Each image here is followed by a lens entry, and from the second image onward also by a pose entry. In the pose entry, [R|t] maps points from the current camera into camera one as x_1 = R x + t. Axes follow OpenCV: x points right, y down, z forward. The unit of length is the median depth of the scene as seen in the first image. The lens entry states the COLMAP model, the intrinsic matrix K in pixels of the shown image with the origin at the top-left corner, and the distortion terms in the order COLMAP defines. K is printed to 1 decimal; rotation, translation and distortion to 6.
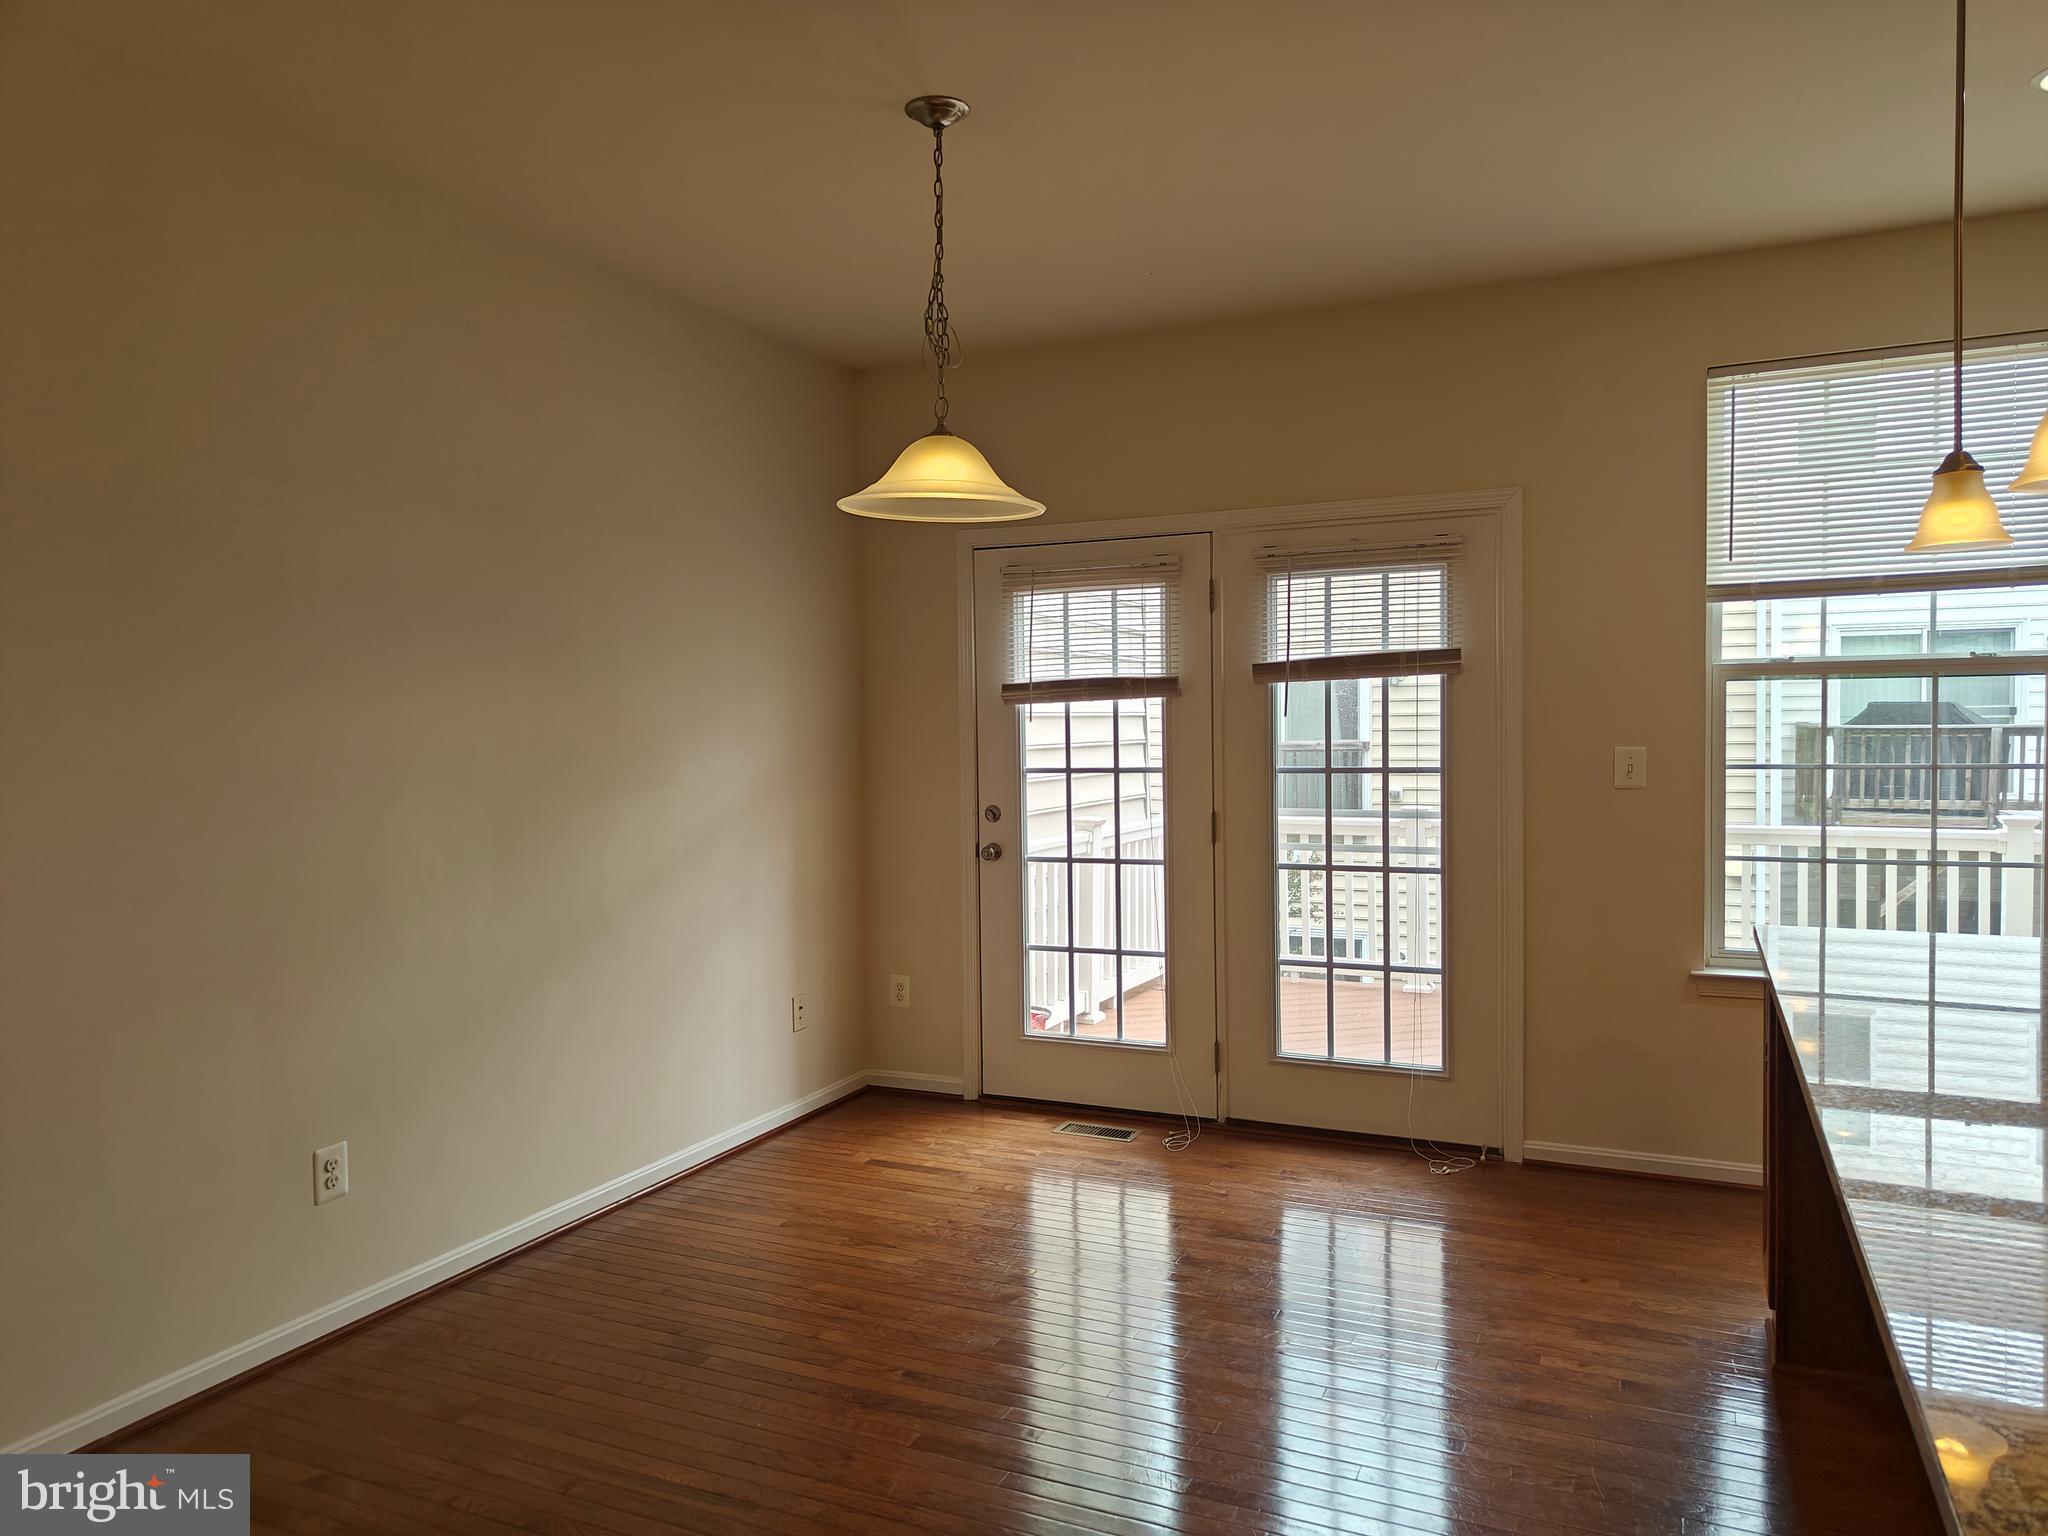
lens RADIAL K [[1425.3, 0, 1018.2], [0, 1425.3, 767.3], [0, 0, 1]] dist [0.013933, 0.005975]
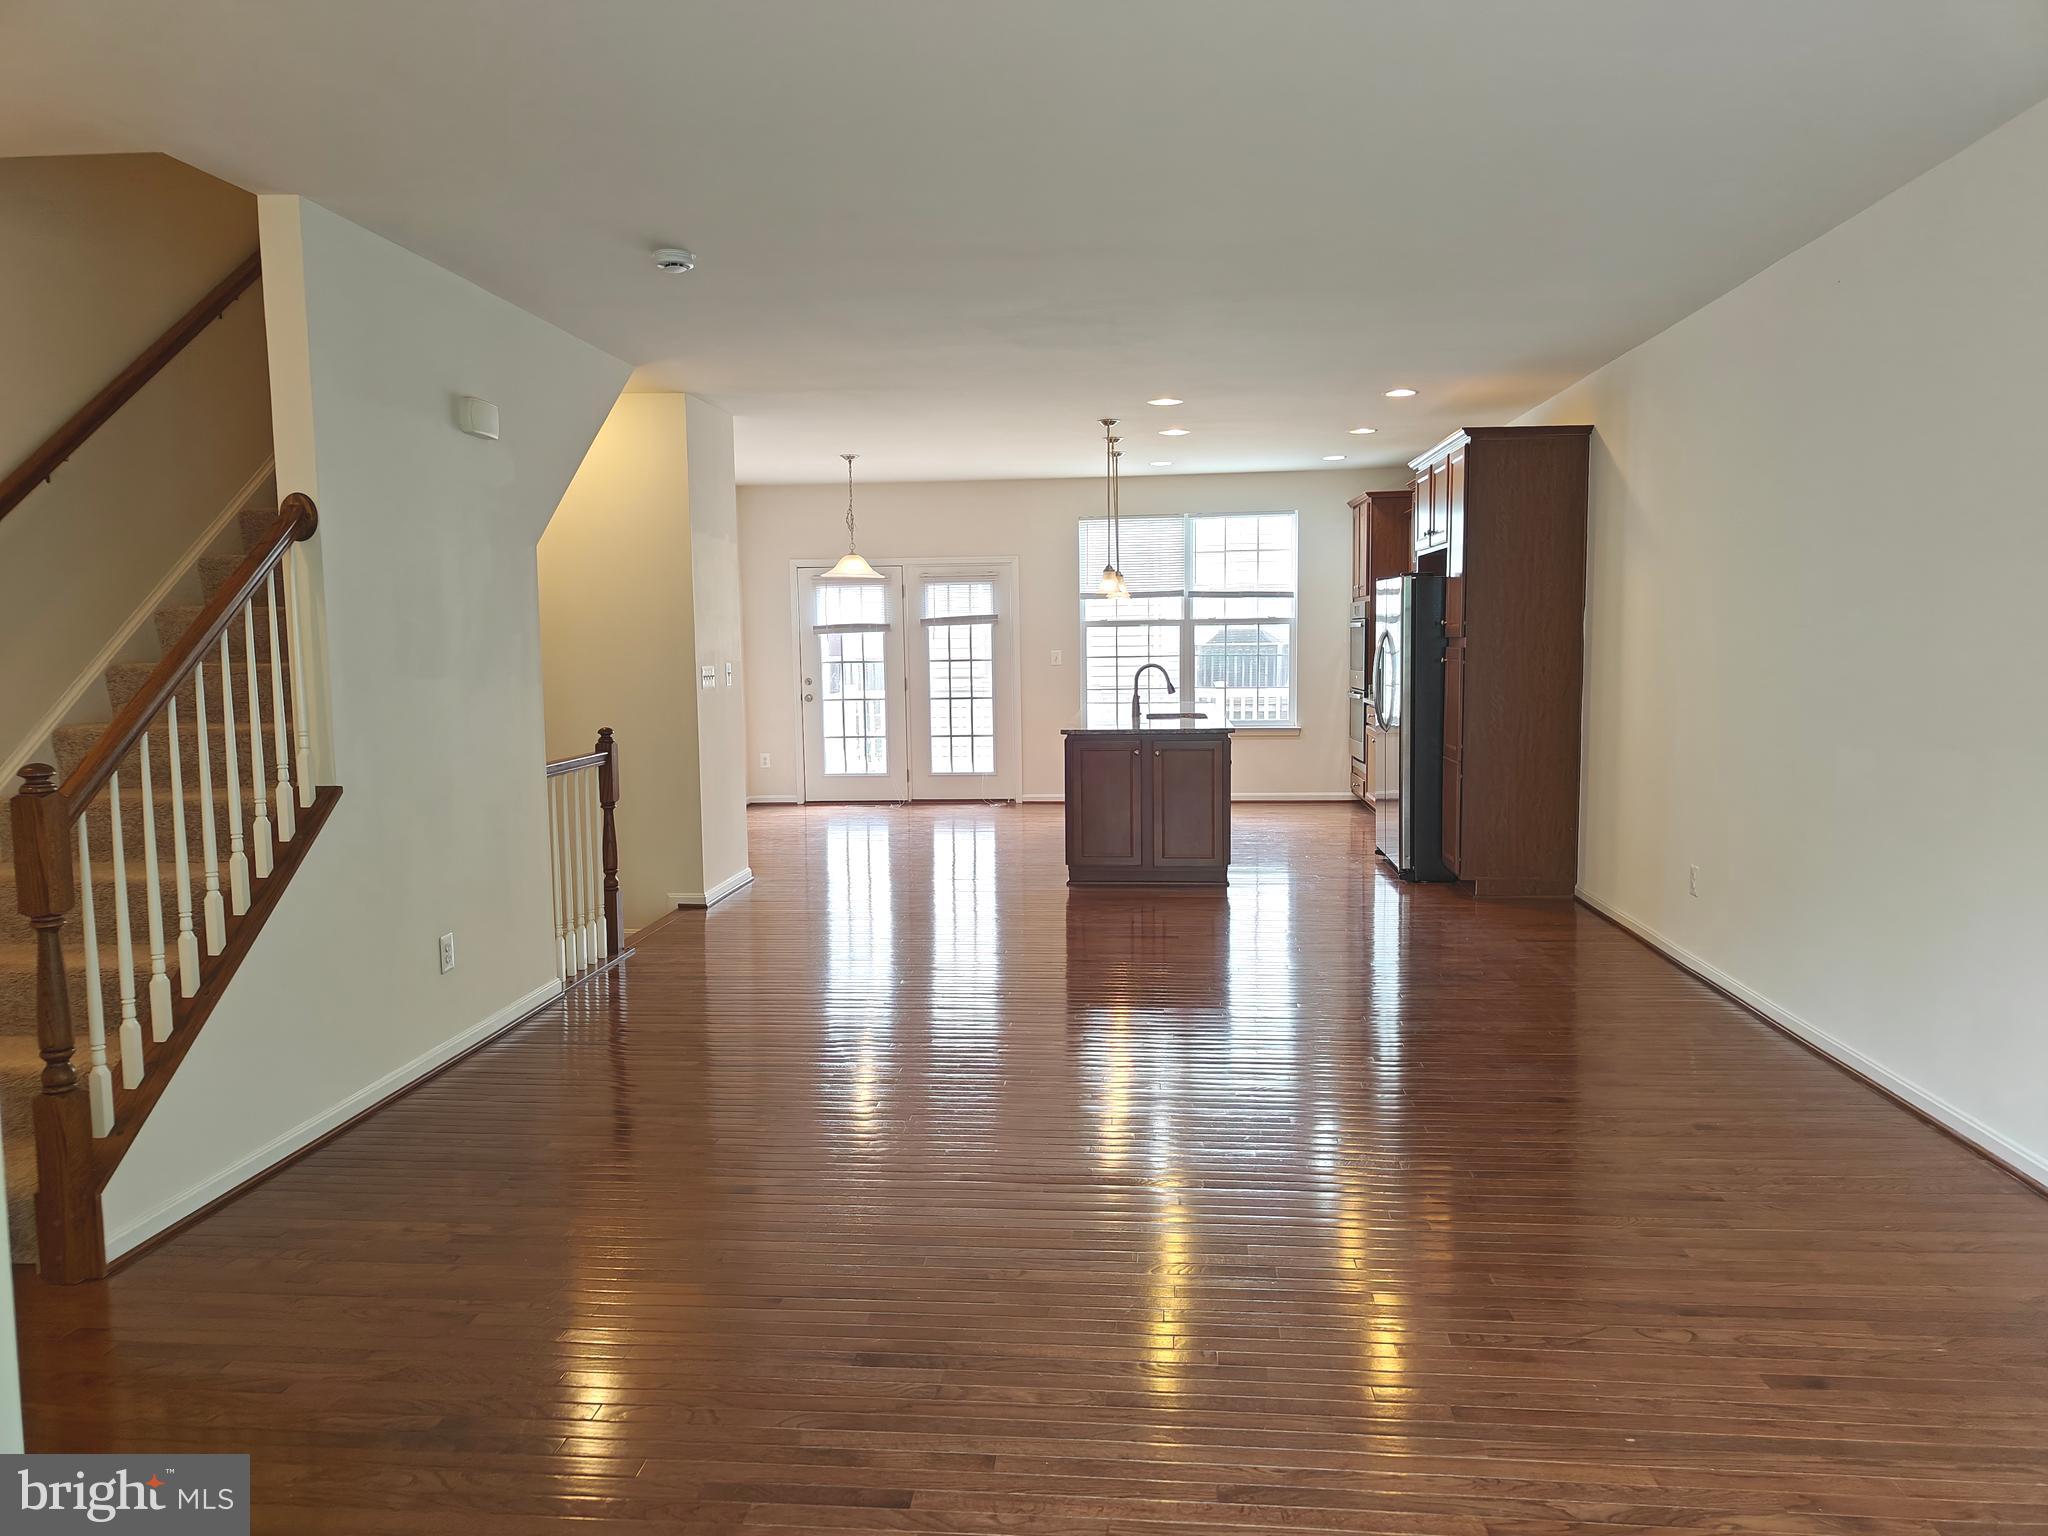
lens RADIAL K [[1425.3, 0, 1044.8], [0, 1425.3, 755.1], [0, 0, 1]] dist [0.013933, 0.005975]
pose [[0.938753, -0.028782, 0.343386, -0.513647], [0.013461, 0.998808, 0.046919, 0.054271], [-0.344327, -0.039423, 0.938022, -1.492555]]
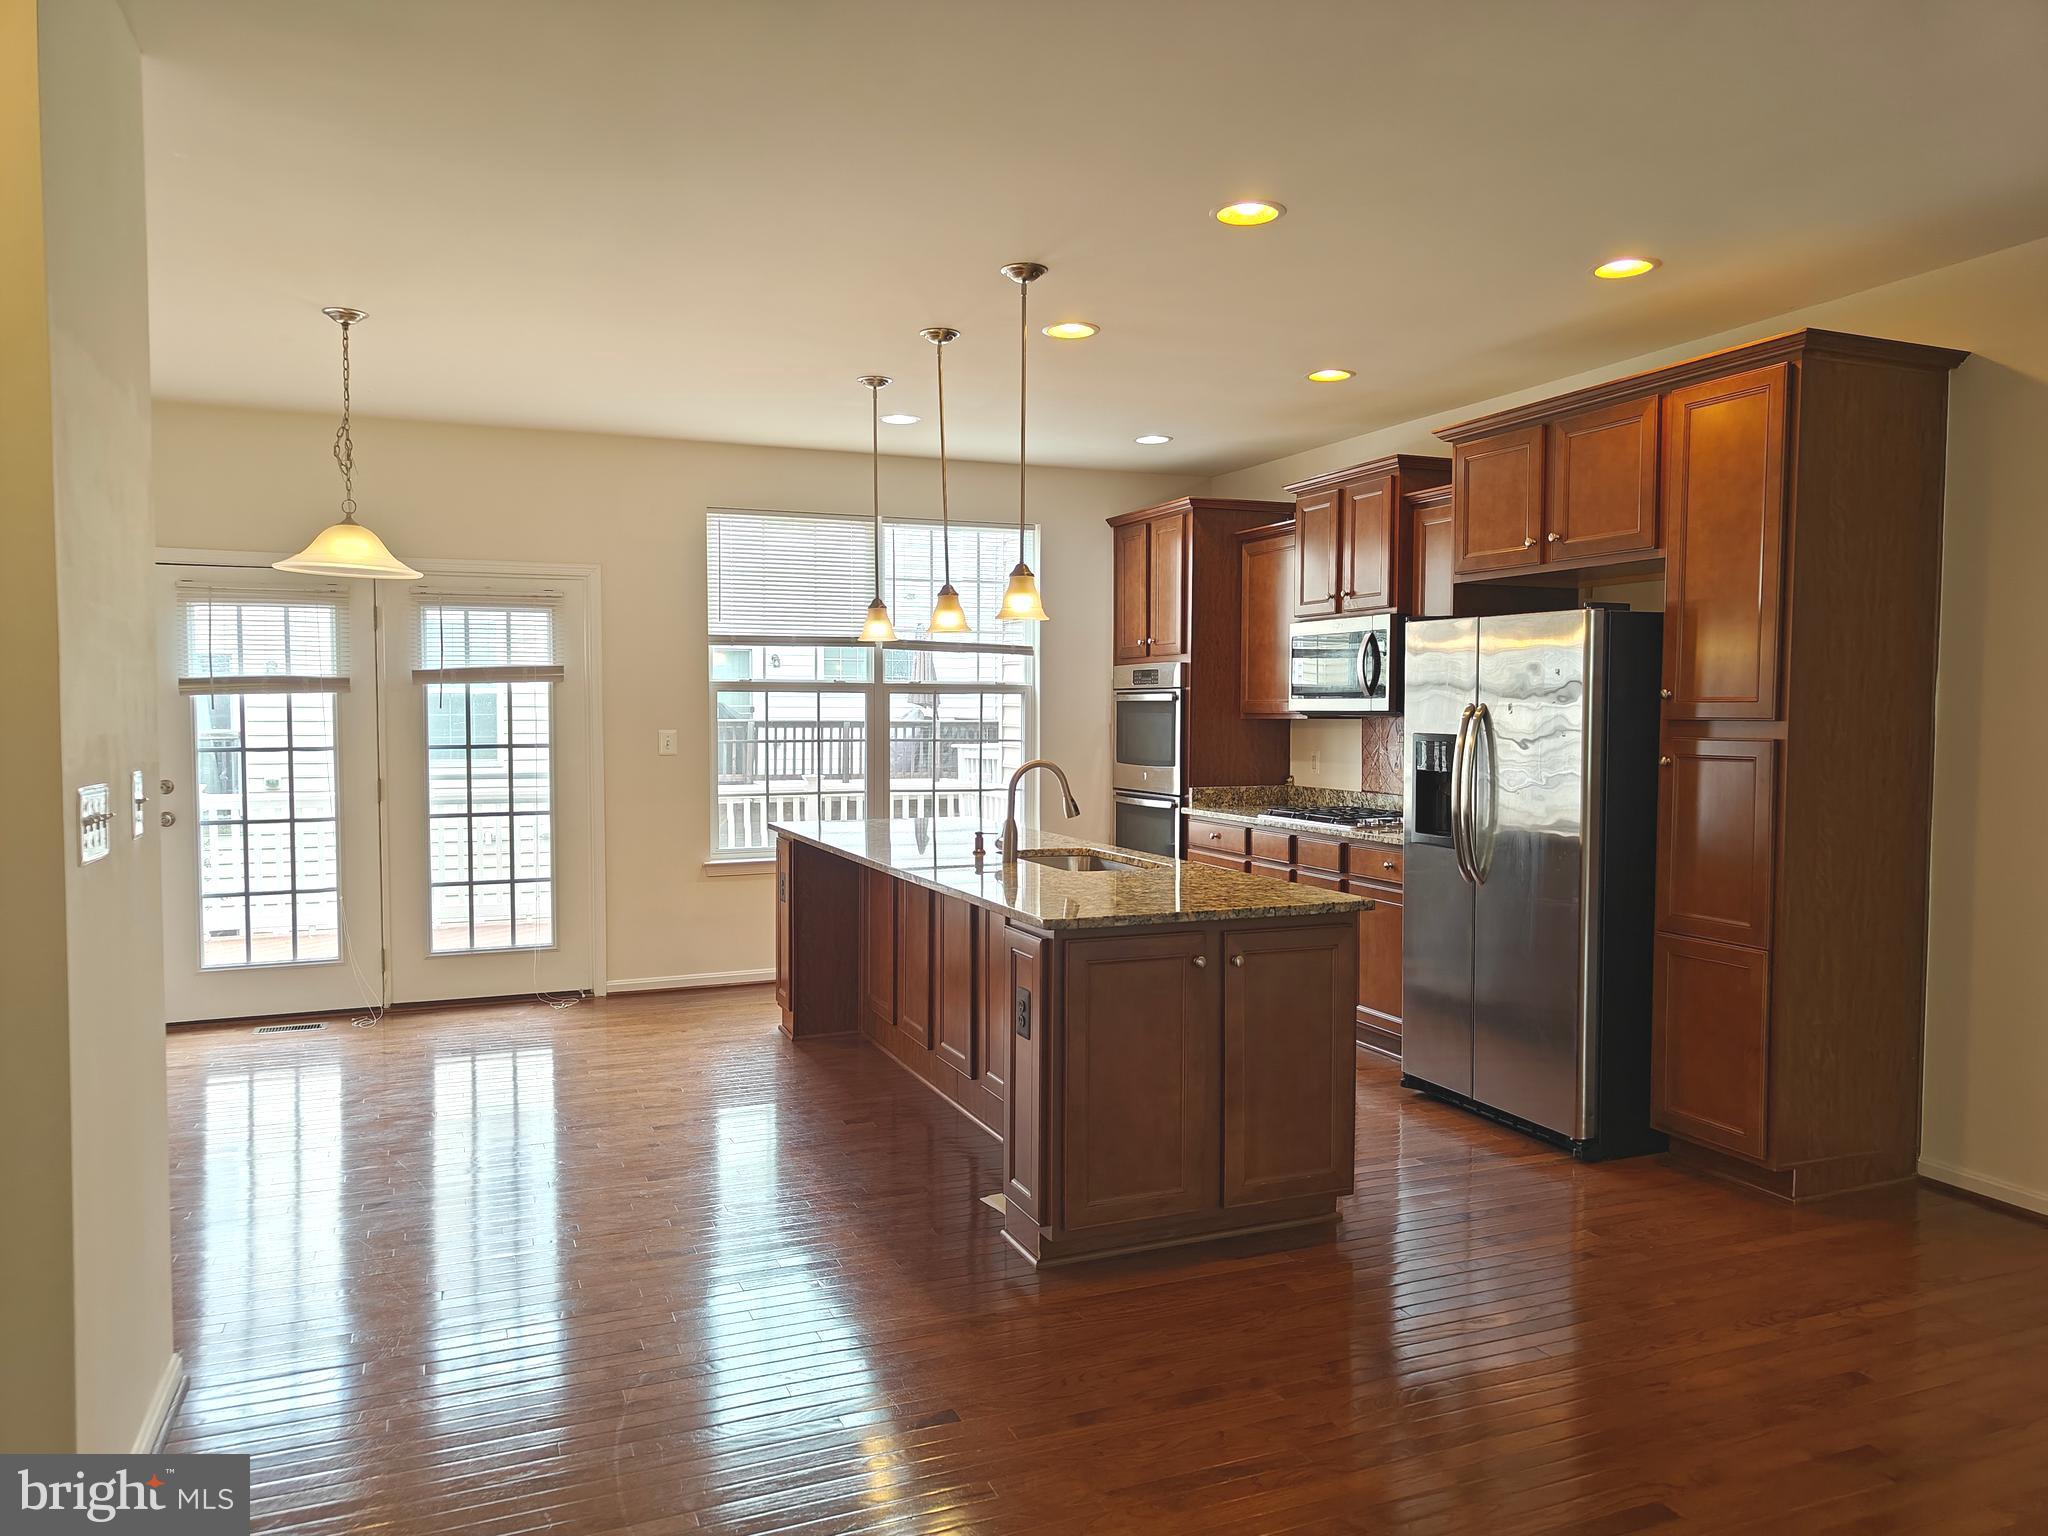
lens RADIAL K [[1425.3, 0, 1041.6], [0, 1425.3, 752.1], [0, 0, 1]] dist [0.013933, 0.005975]
pose [[0.670129, -0.007825, 0.742203, -0.461357], [0.014244, 0.999896, -0.002319, 0.018813], [-0.742108, 0.012126, 0.670171, -0.386004]]
